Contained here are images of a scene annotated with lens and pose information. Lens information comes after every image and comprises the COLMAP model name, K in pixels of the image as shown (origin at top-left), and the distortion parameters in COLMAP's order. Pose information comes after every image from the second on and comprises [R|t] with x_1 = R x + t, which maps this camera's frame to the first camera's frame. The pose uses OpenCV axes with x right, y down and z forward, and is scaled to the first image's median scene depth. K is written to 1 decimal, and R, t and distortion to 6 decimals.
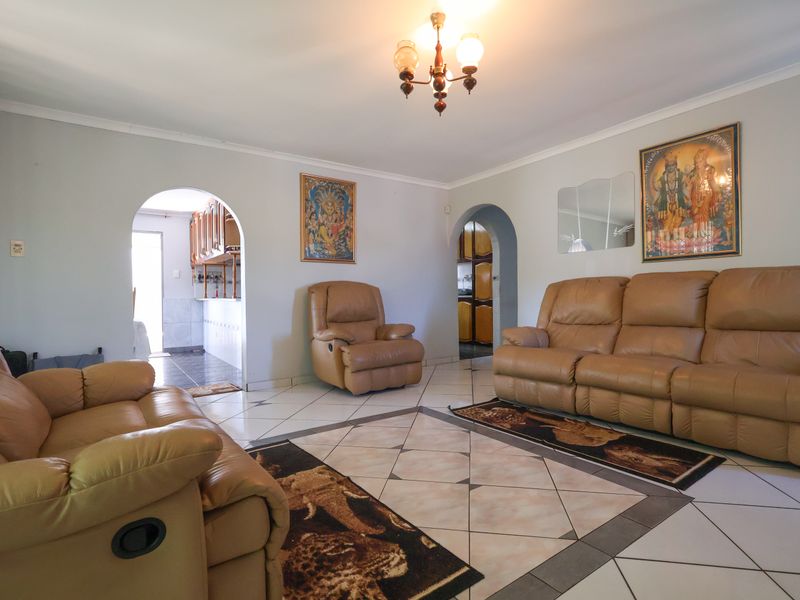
lens RADIAL K [[416.9, 0, 399.0], [0, 416.9, 297.1], [0, 0, 1]] dist [0.000950, 0.001079]
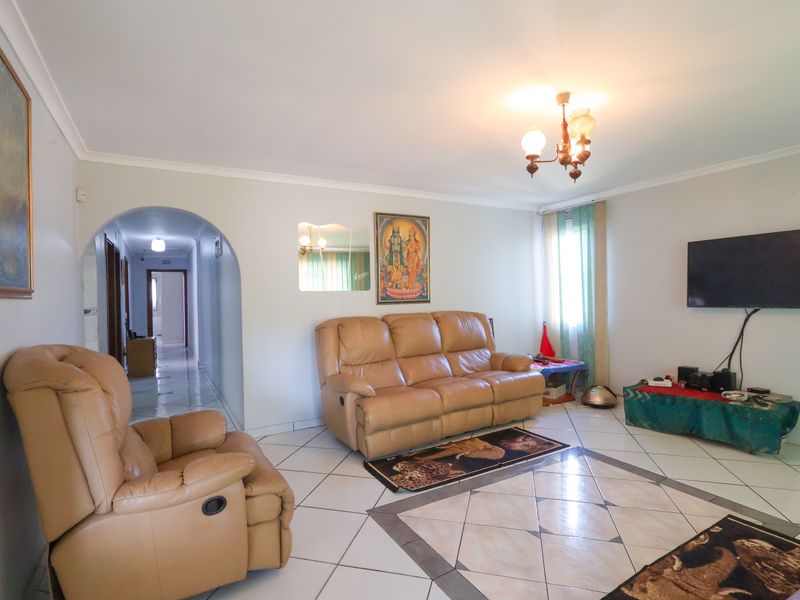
lens RADIAL K [[416.9, 0, 397.8], [0, 416.9, 300.8], [0, 0, 1]] dist [0.000950, 0.001079]
pose [[0.090500, -0.007320, 0.995870, -0.791839], [0.017601, 0.999829, 0.005749, -0.127145], [-0.995741, 0.017008, 0.090613, 1.050724]]
